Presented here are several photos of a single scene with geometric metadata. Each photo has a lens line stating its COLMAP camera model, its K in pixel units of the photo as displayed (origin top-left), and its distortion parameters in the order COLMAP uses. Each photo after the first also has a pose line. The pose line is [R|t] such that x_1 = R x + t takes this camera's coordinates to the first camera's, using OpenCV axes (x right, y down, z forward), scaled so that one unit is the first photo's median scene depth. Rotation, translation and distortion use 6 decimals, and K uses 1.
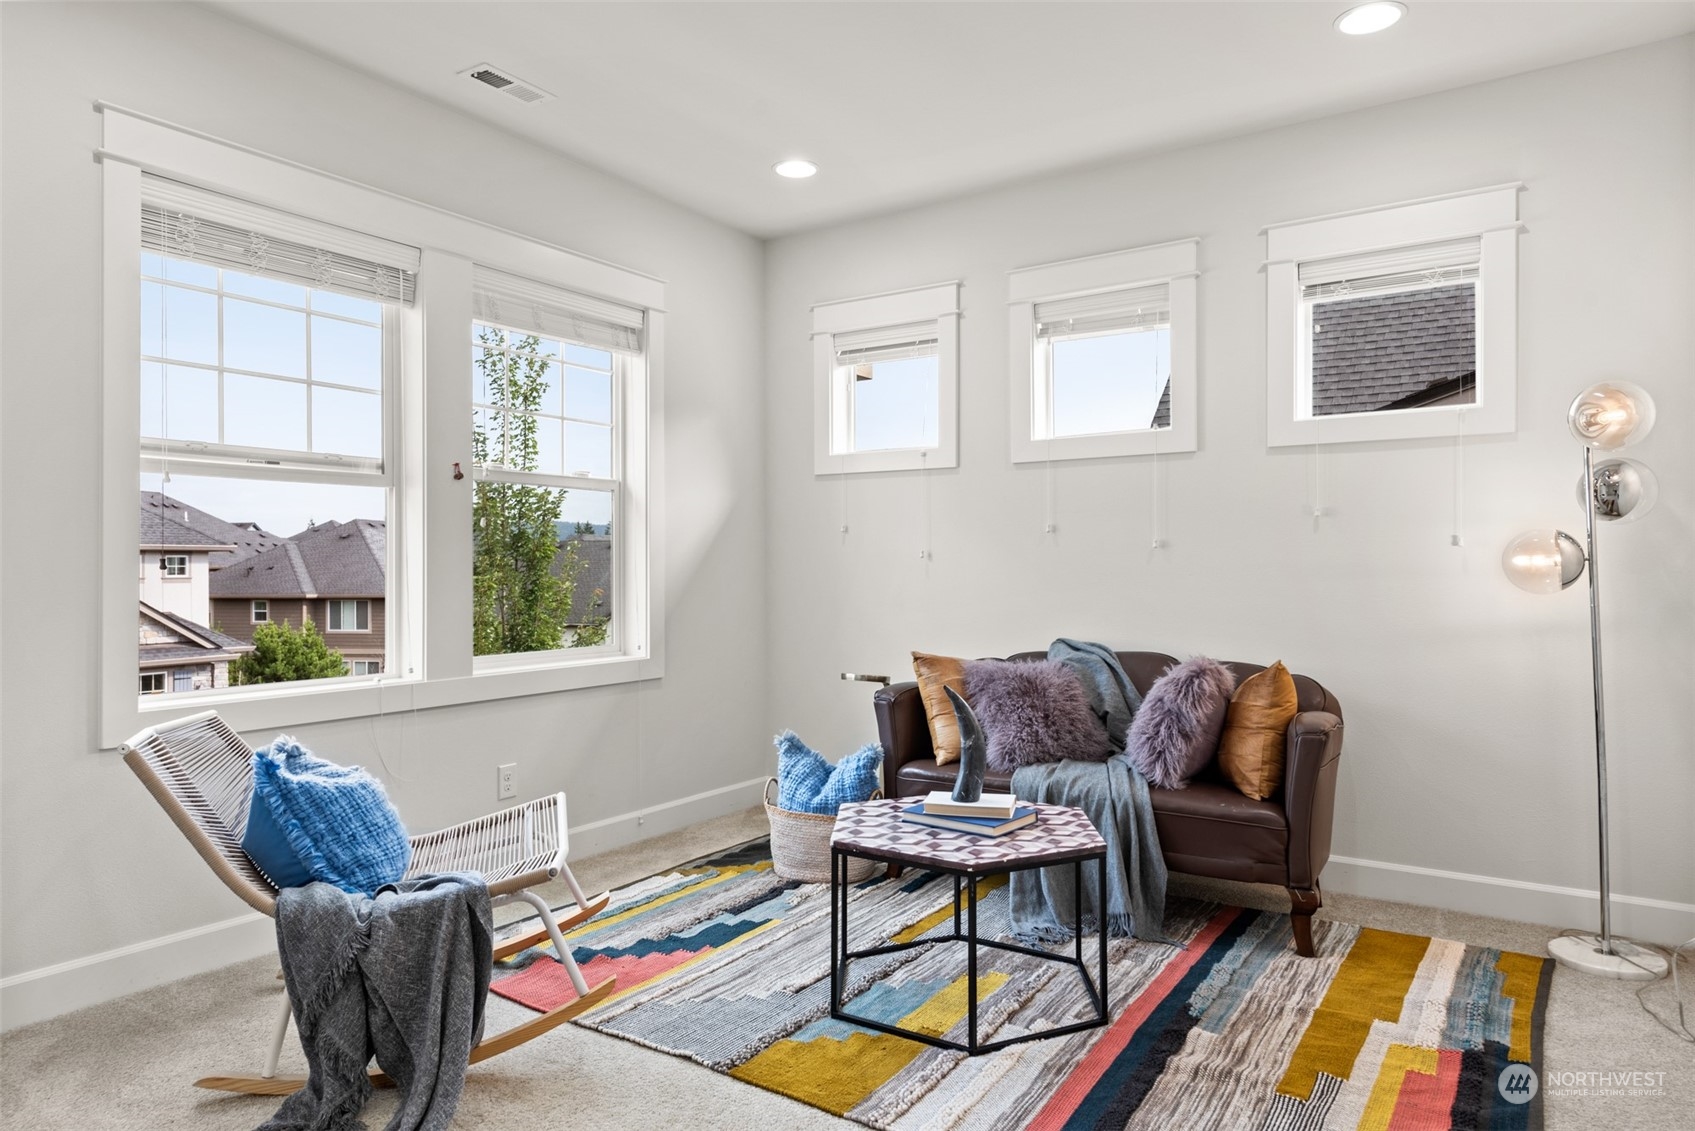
lens RADIAL K [[1018.1, 0, 839.7], [0, 1018.1, 566.0], [0, 0, 1]] dist [0.008338, -0.001330]
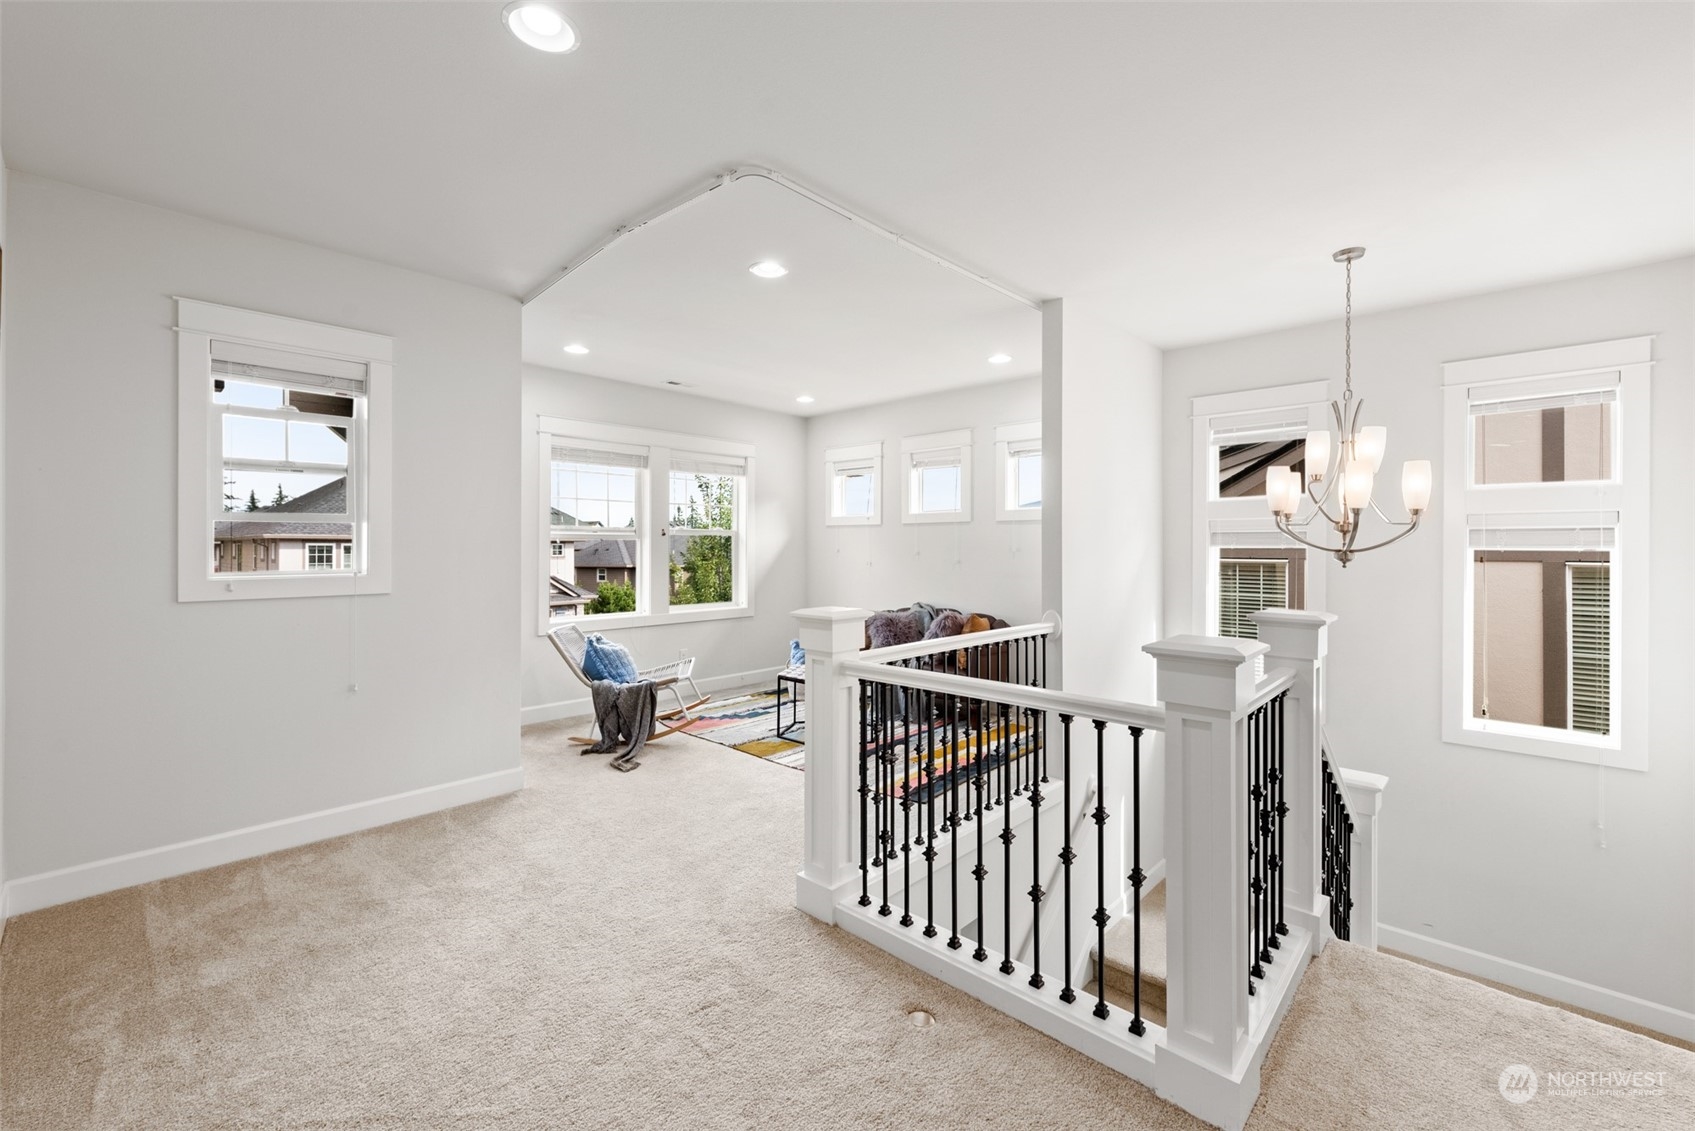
lens RADIAL K [[686.4, 0, 863.9], [0, 686.4, 548.5], [0, 0, 1]] dist [0.002936, -0.000231]
pose [[0.988042, 0.004464, -0.154122, 0.389334], [-0.003641, 0.999978, 0.005623, -0.066019], [0.154144, -0.004994, 0.988036, -0.621989]]
